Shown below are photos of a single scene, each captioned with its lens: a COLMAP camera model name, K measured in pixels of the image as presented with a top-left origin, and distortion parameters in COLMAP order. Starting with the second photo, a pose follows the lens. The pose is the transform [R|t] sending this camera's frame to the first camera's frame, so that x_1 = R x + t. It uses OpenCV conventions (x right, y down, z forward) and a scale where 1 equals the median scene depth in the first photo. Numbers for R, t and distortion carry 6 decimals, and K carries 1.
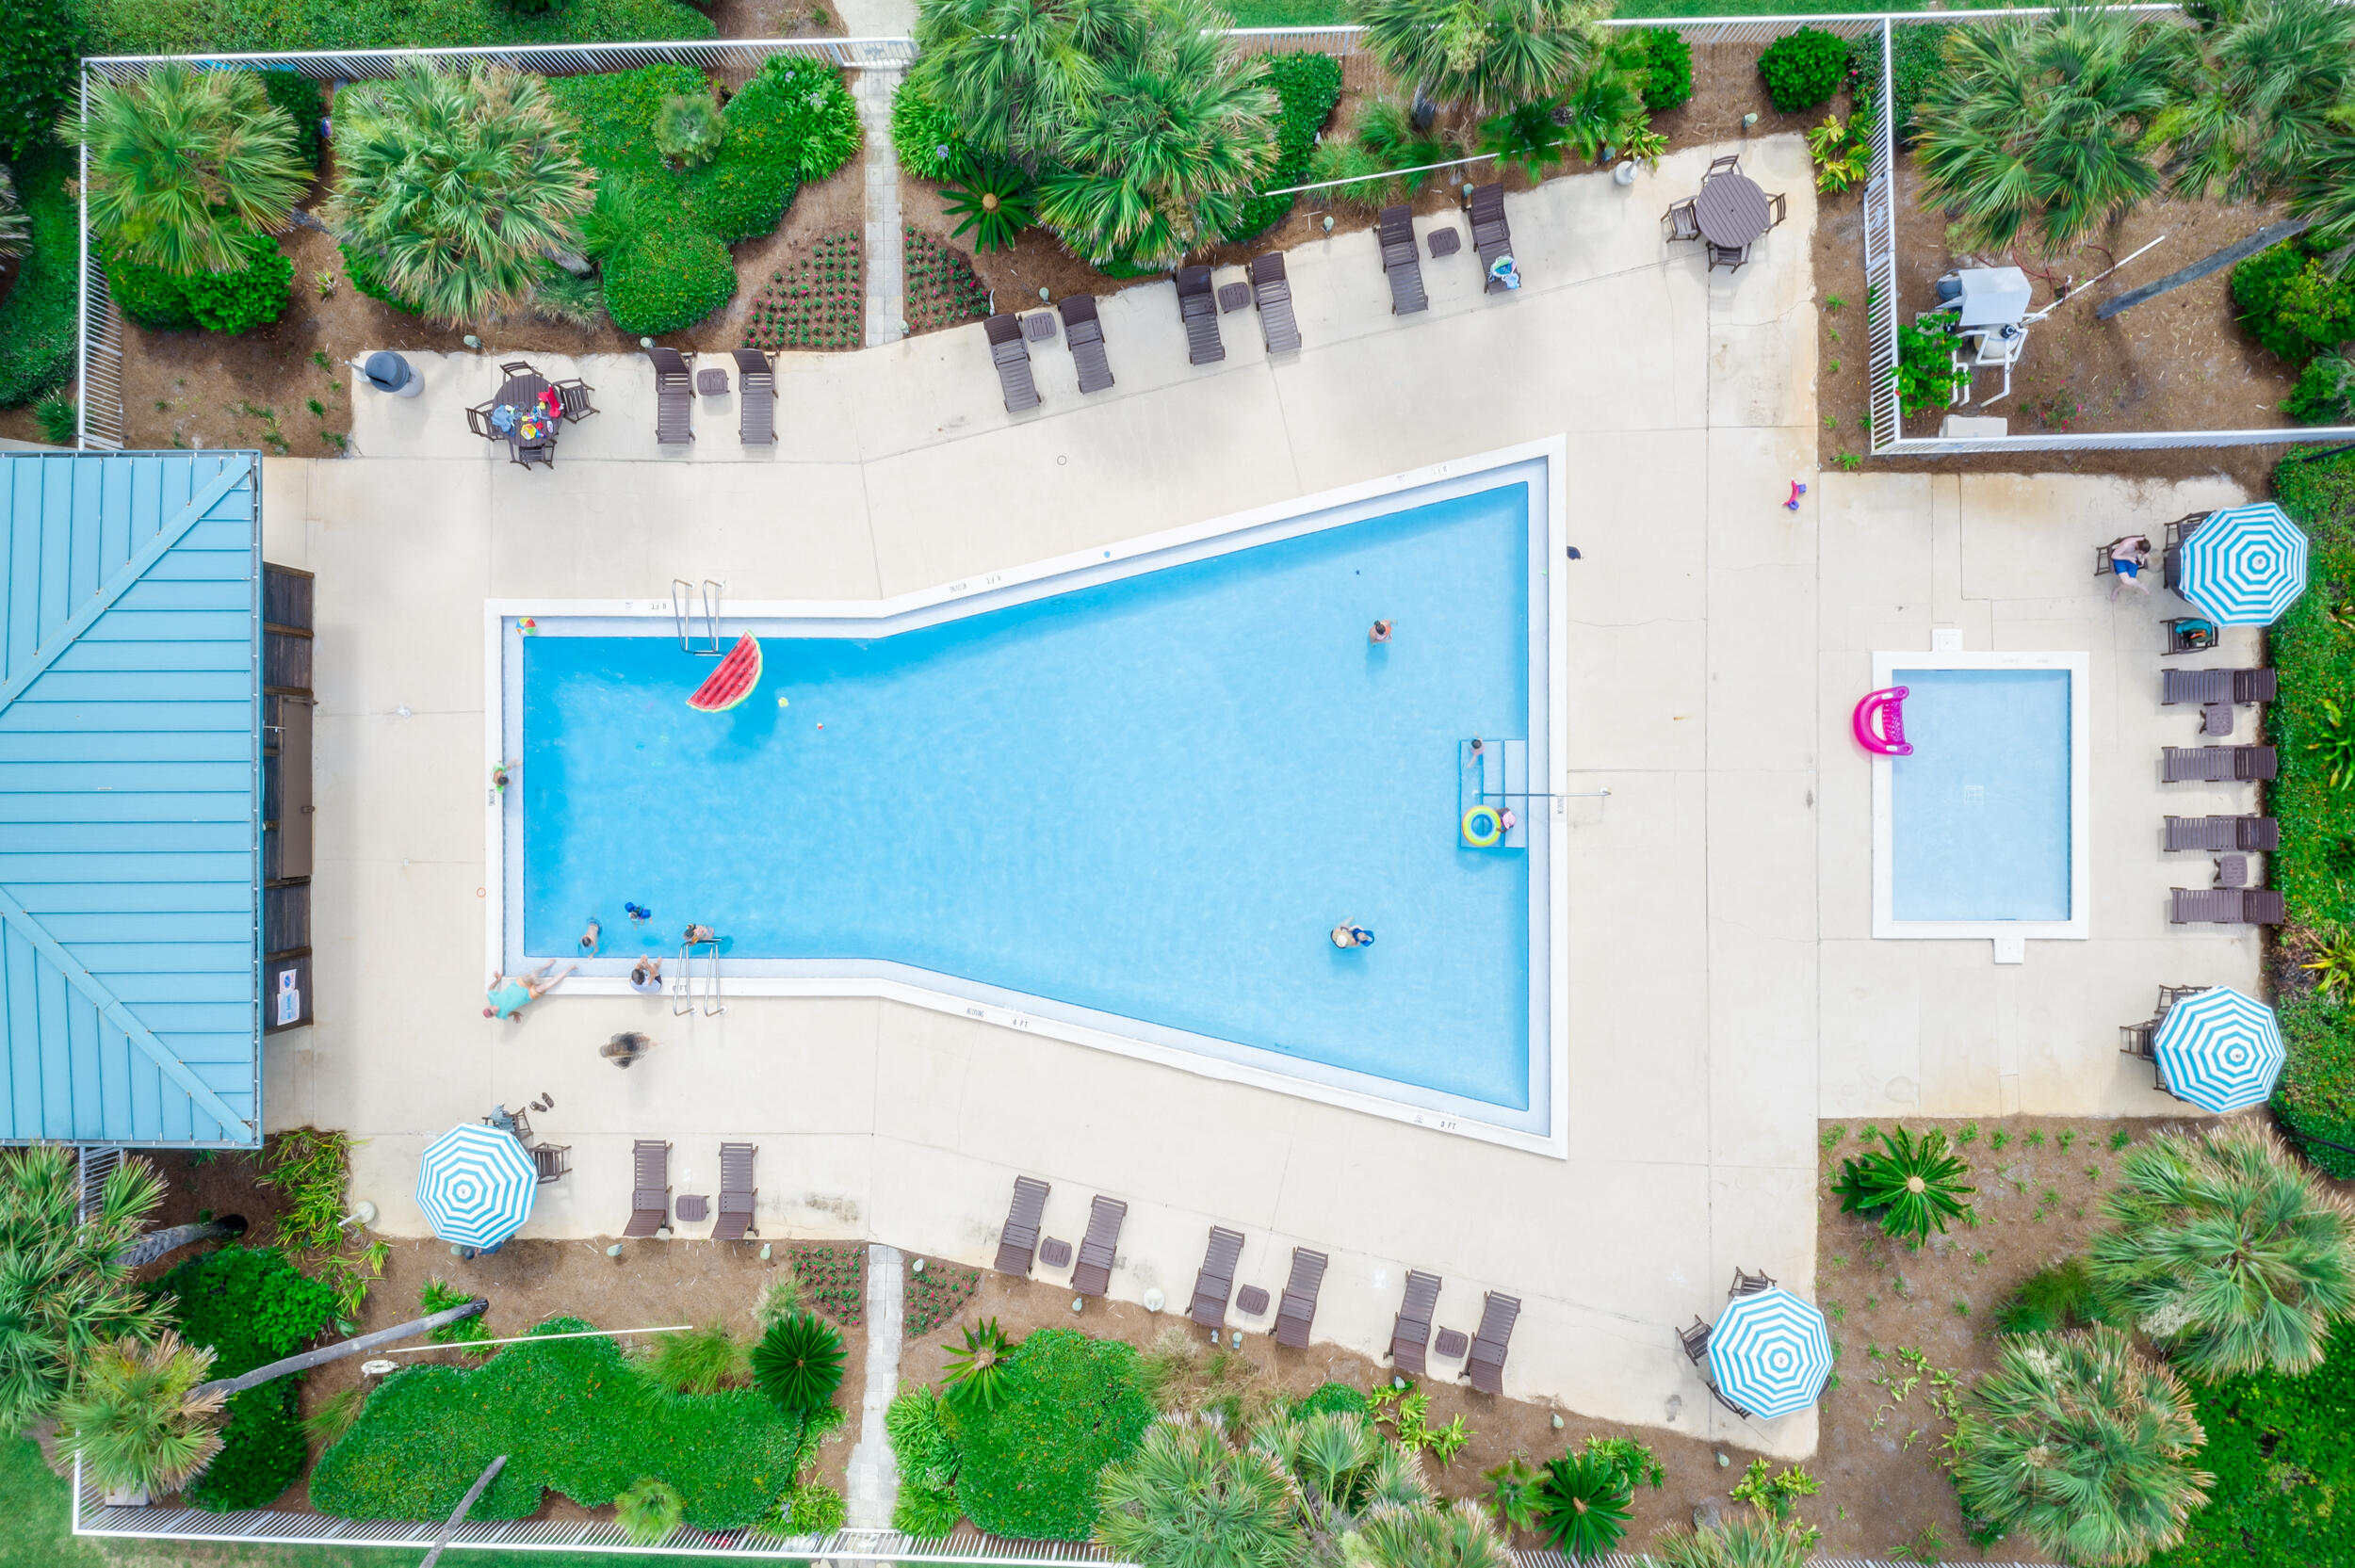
lens RADIAL K [[1918.8, 0, 1173.5], [0, 1918.8, 786.2], [0, 0, 1]] dist [0.015162, 0.011088]
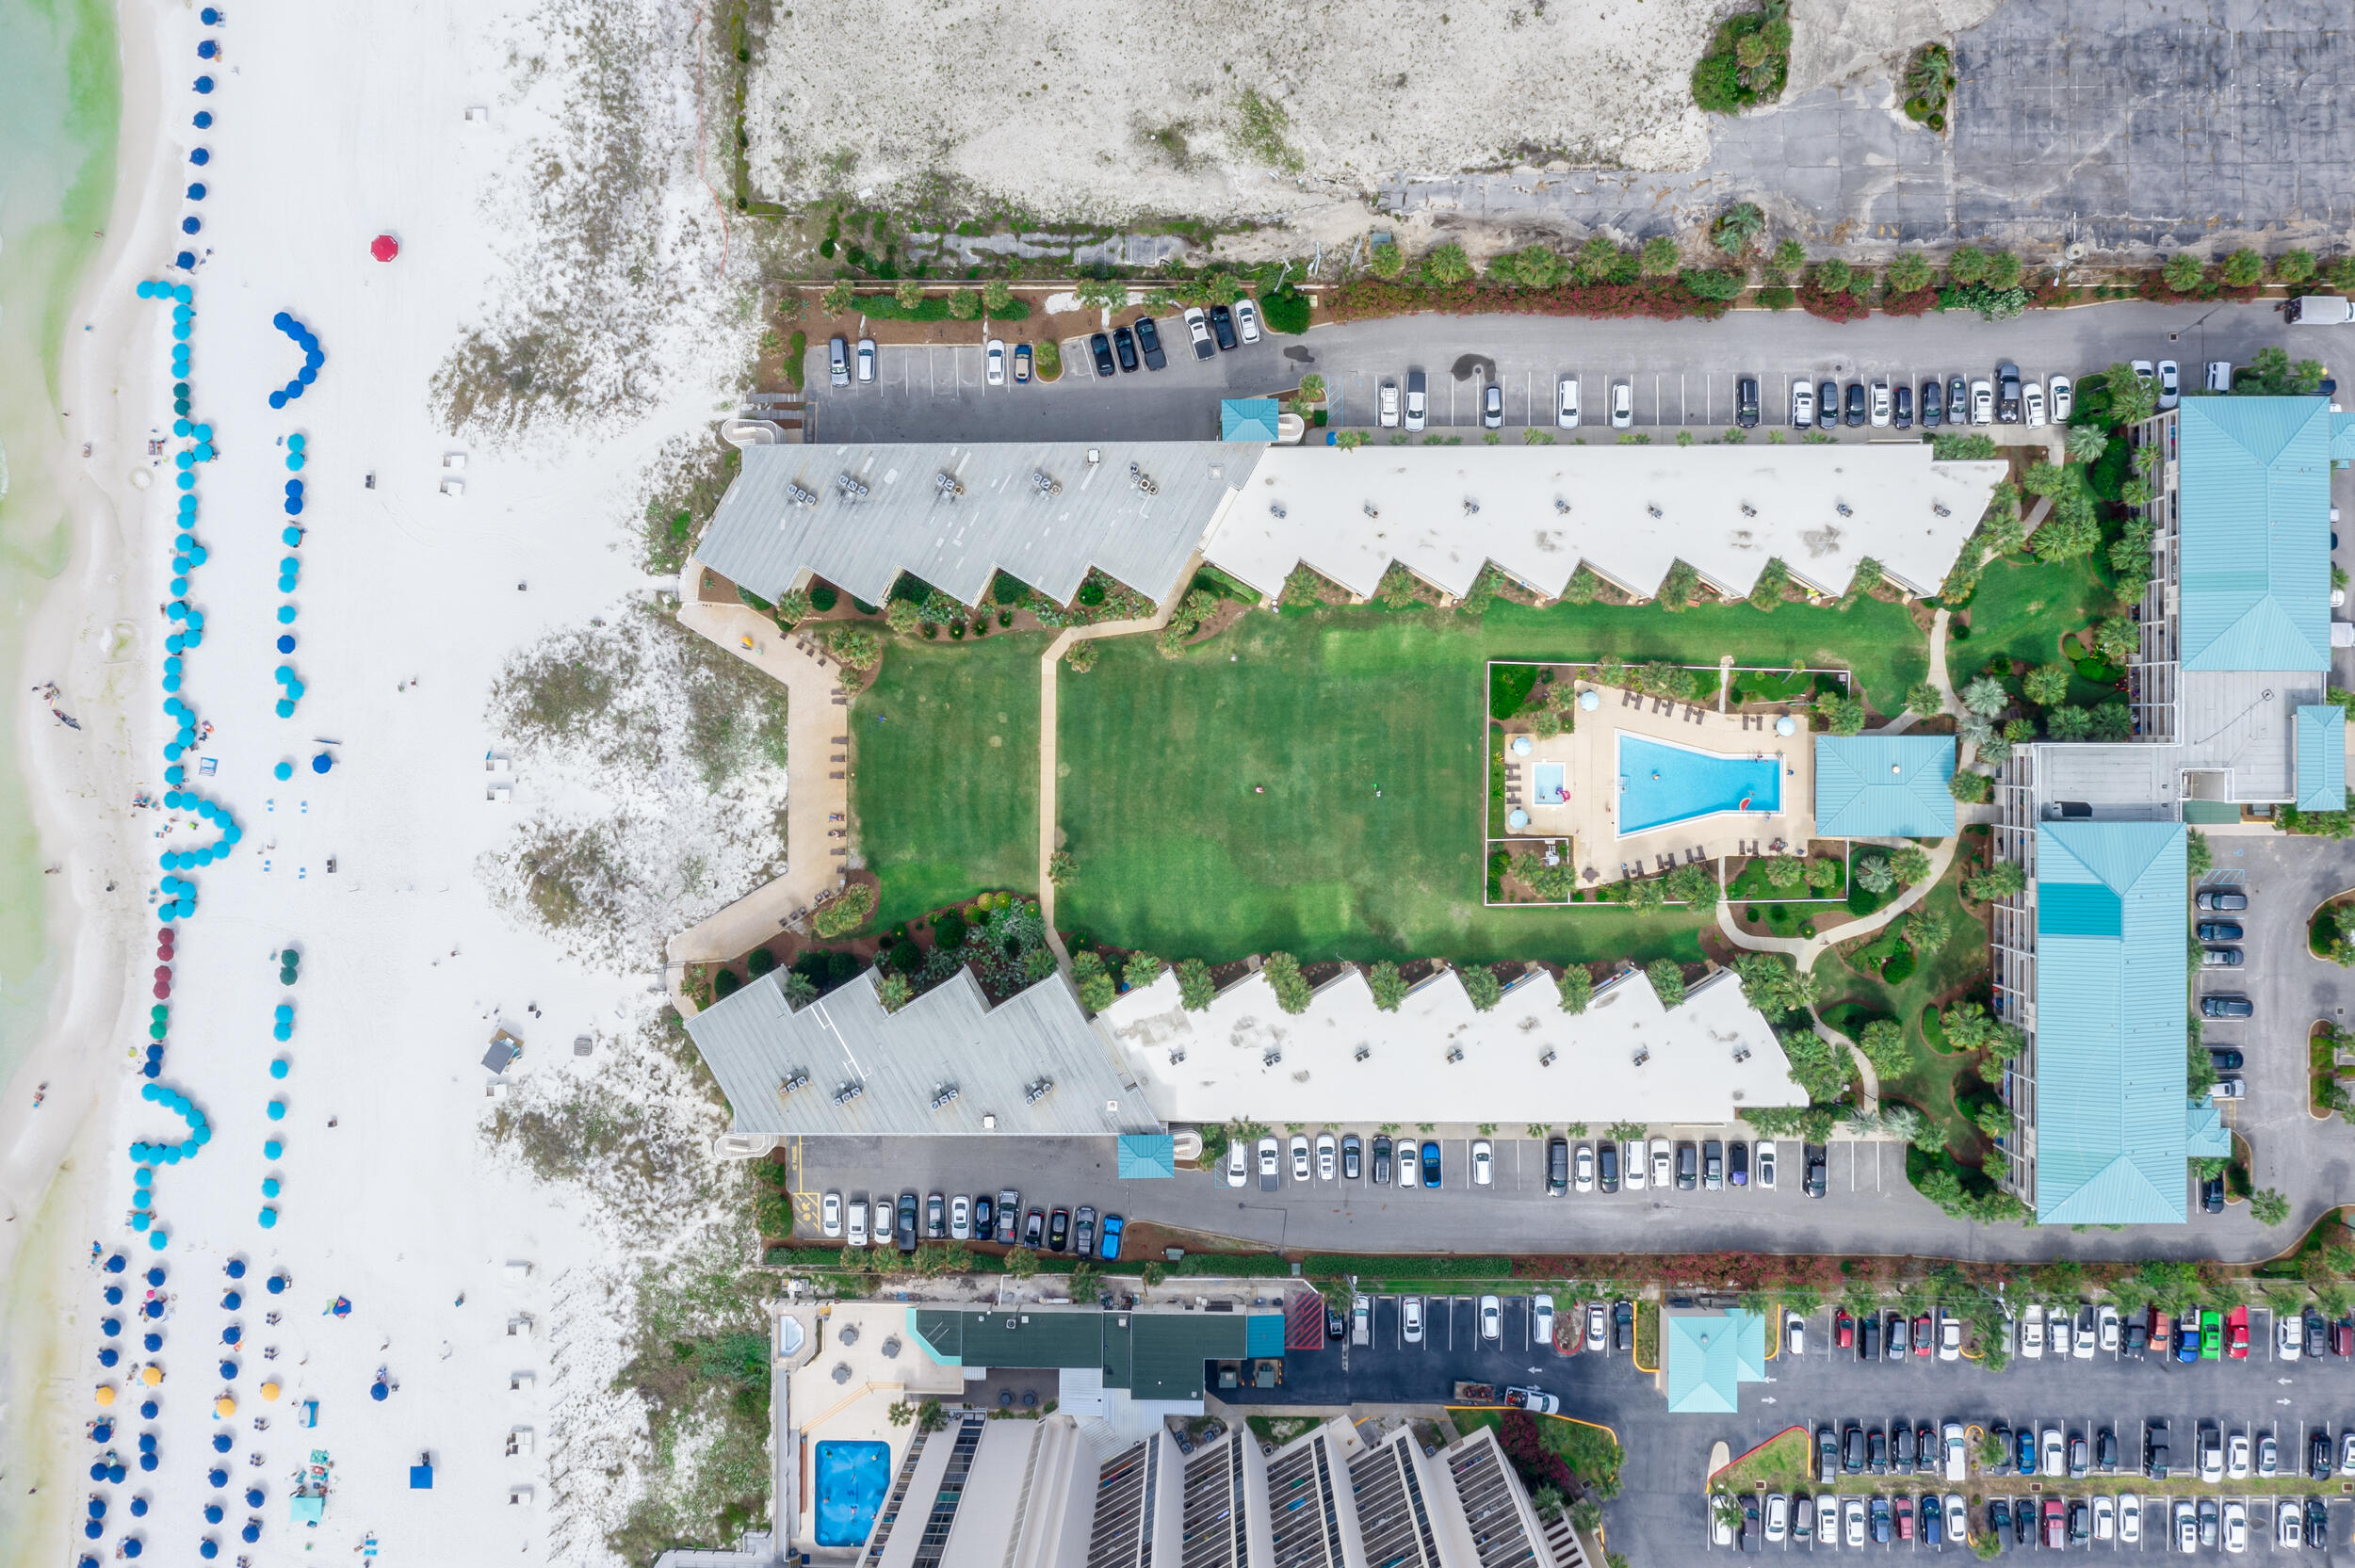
lens RADIAL K [[1918.8, 0, 1175.3], [0, 1918.8, 780.5], [0, 0, 1]] dist [0.015162, 0.011088]
pose [[-0.999892, -0.000809, 0.014670, 1.559670], [0.000896, -0.999982, 0.005952, -0.020576], [0.014665, 0.005964, 0.999875, -5.362032]]
